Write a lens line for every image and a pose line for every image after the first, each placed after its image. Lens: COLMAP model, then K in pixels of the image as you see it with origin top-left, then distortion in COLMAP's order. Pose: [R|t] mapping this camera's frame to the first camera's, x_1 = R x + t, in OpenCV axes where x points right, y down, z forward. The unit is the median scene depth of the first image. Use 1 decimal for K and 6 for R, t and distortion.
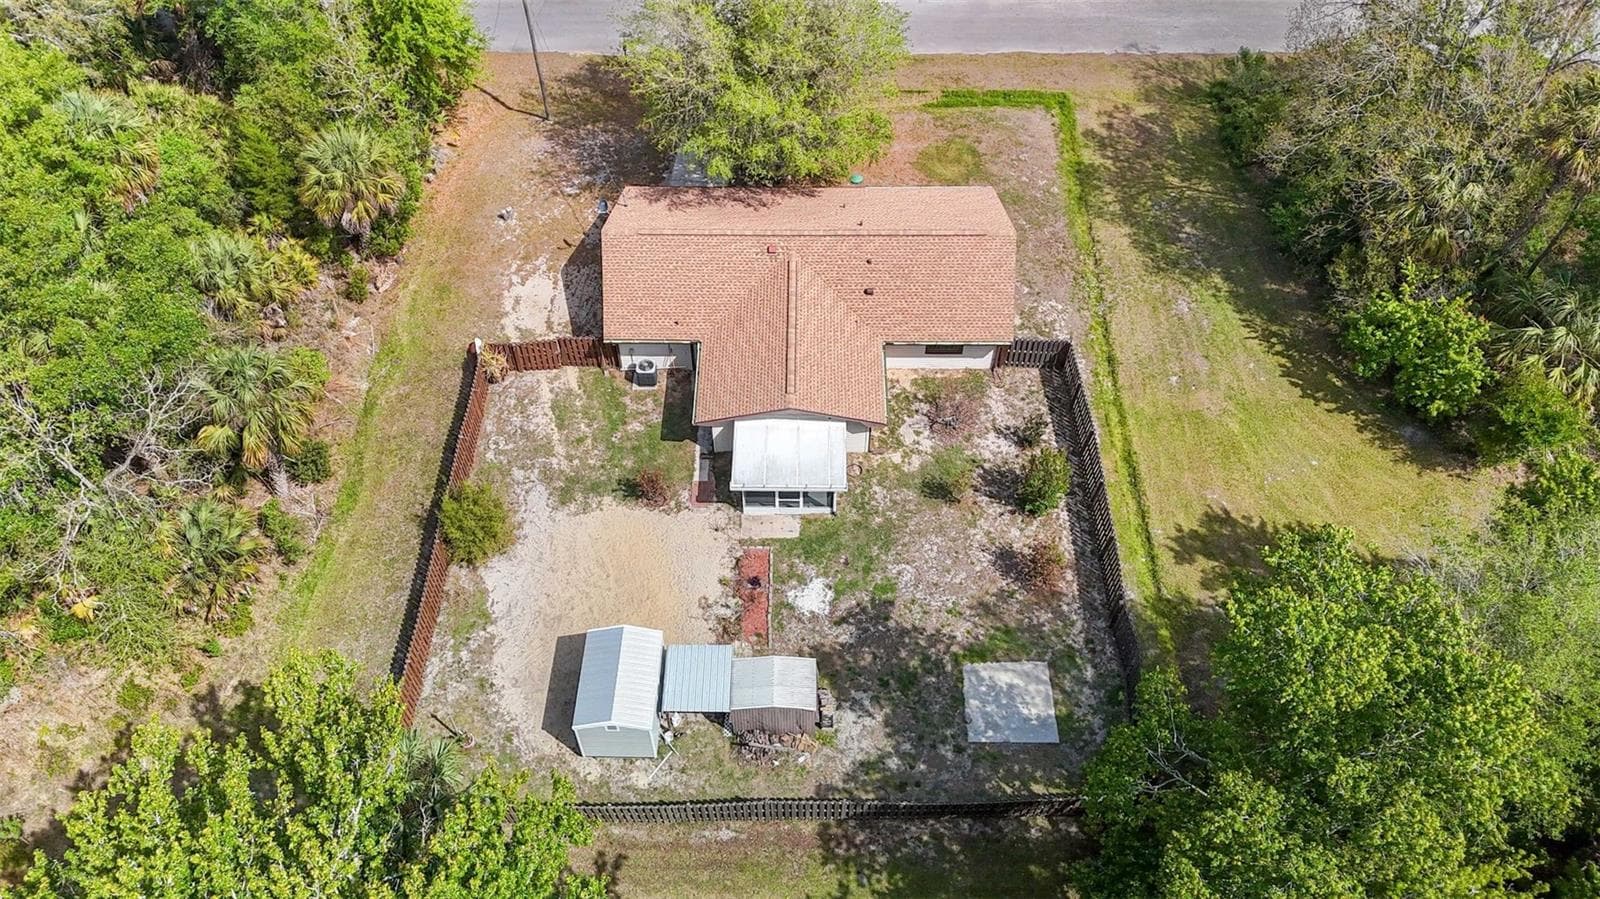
lens RADIAL K [[1229.6, 0, 785.6], [0, 1229.6, 452.9], [0, 0, 1]] dist [0.073536, -0.004254]
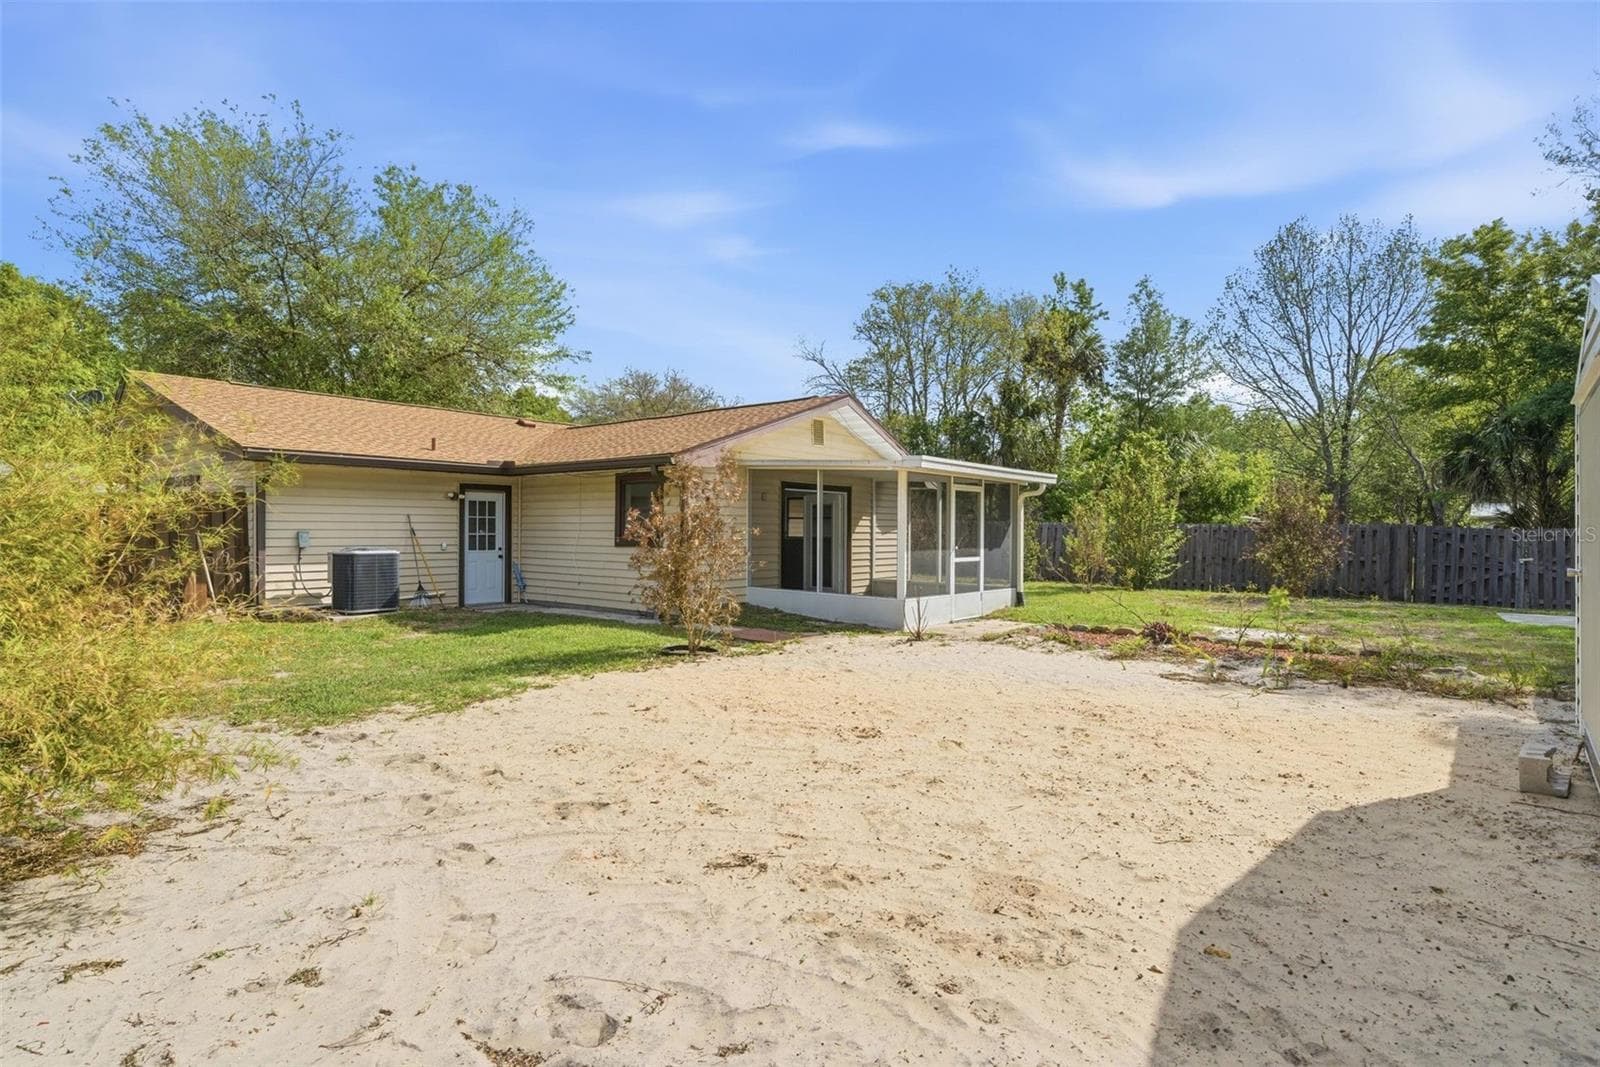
lens RADIAL K [[827.7, 0, 791.4], [0, 827.7, 538.6], [0, 0, 1]] dist [-0.001102, 0.000598]
pose [[0.633749, 0.004497, 0.773526, -0.227161], [0.601261, 0.626273, -0.496254, 0.125163], [-0.486670, 0.779591, 0.394196, 0.860214]]
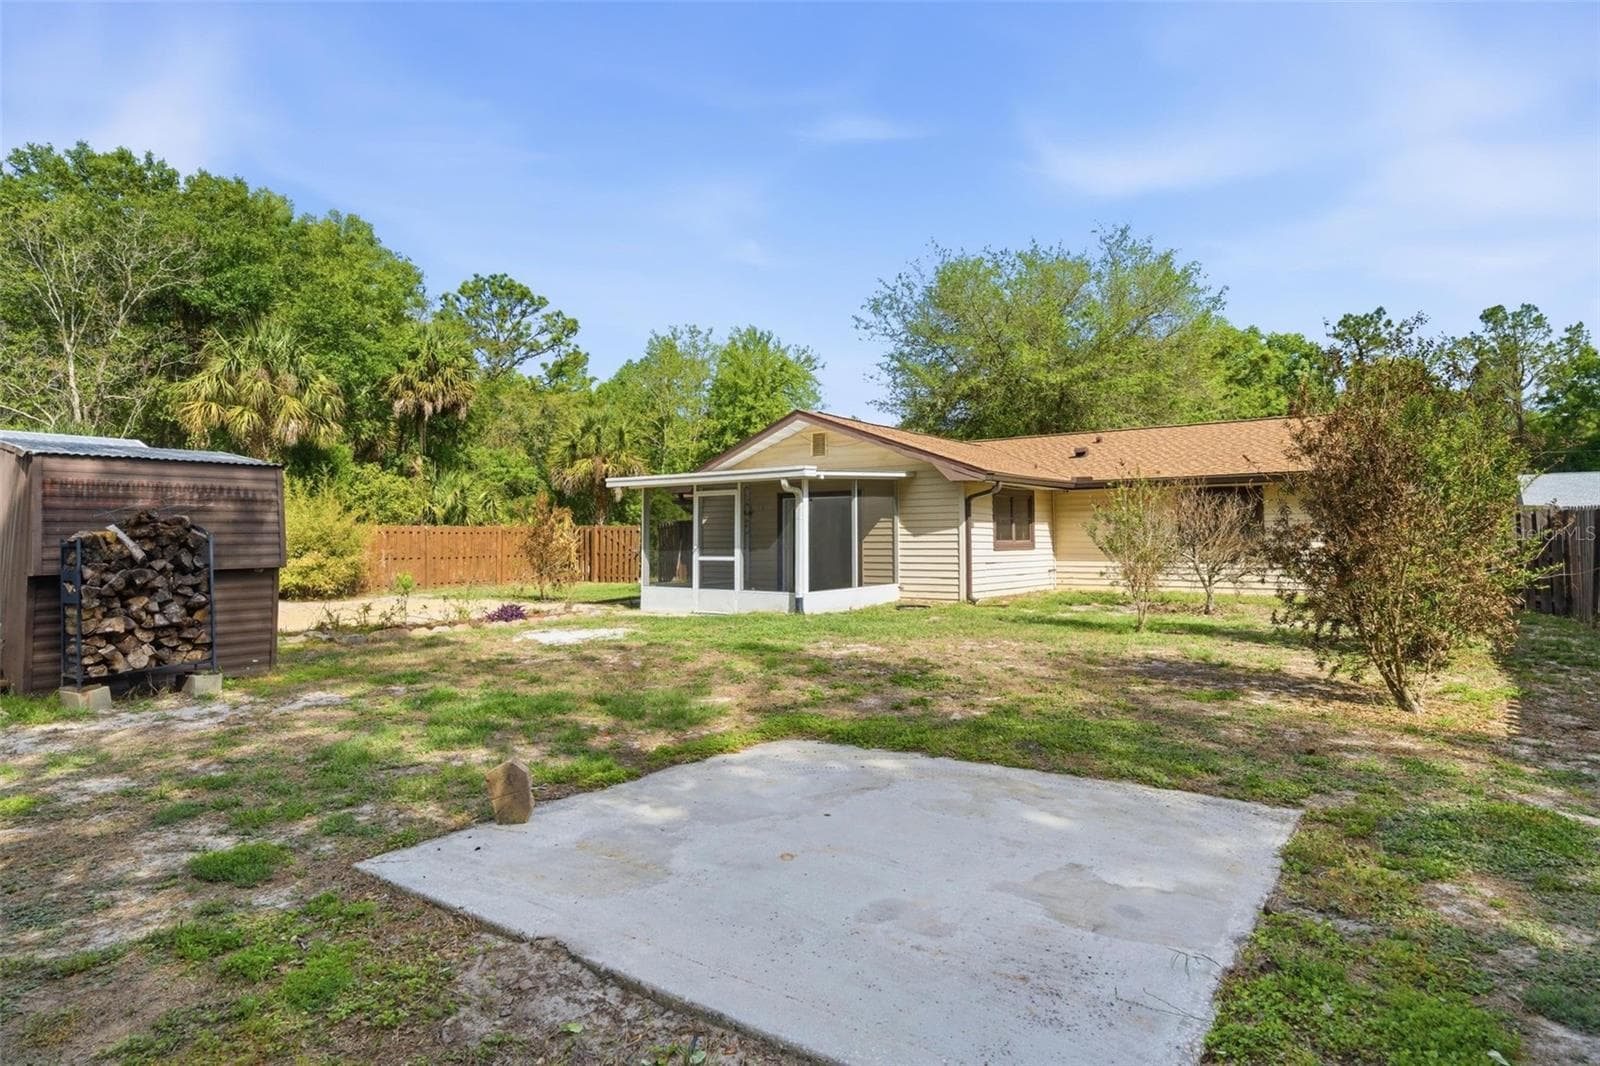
lens RADIAL K [[956.3, 0, 792.9], [0, 956.3, 529.2], [0, 0, 1]] dist [-0.007322, -0.032799]
pose [[0.800372, -0.007217, -0.599460, 0.214418], [-0.472047, 0.608814, -0.637586, 0.221488], [0.369561, 0.793280, 0.483872, 0.785910]]
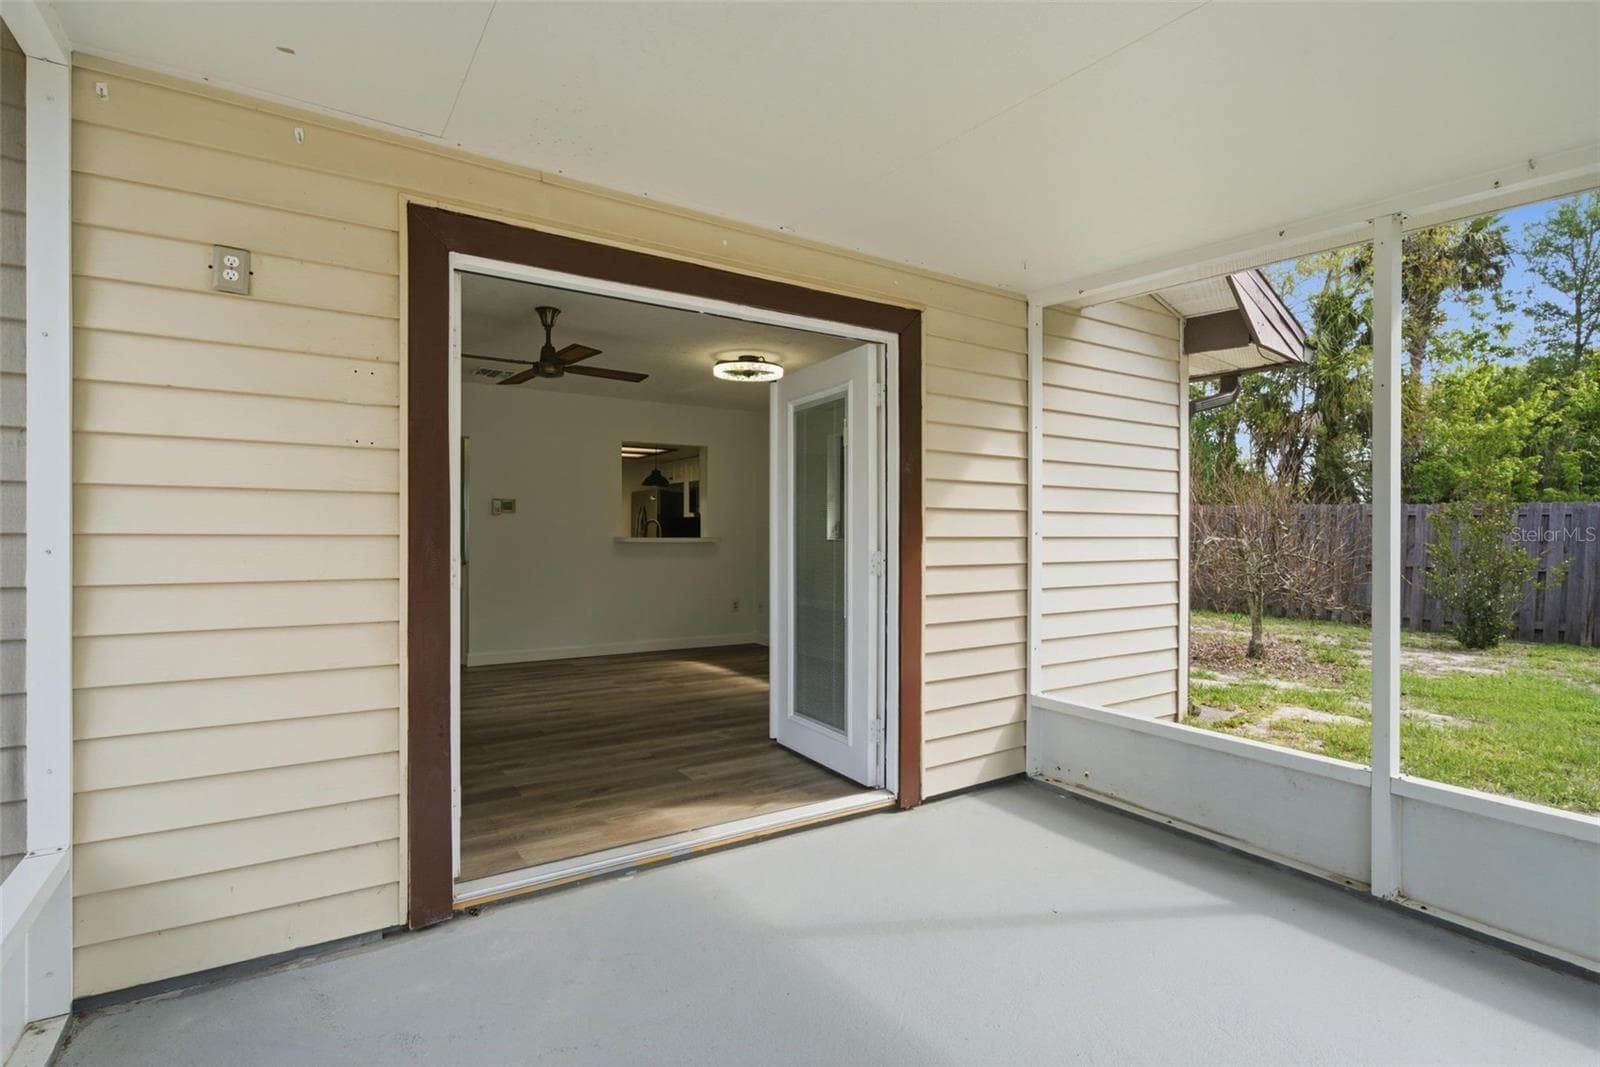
lens RADIAL K [[778.7, 0, 800.0], [0, 778.7, 533.5], [0, 0, 1]] dist [-0.000683, 0.000159]
pose [[0.830497, 0.008630, 0.556956, -0.022113], [0.432369, 0.620406, -0.654334, 0.025752], [-0.351185, 0.784233, 0.511514, 0.939487]]
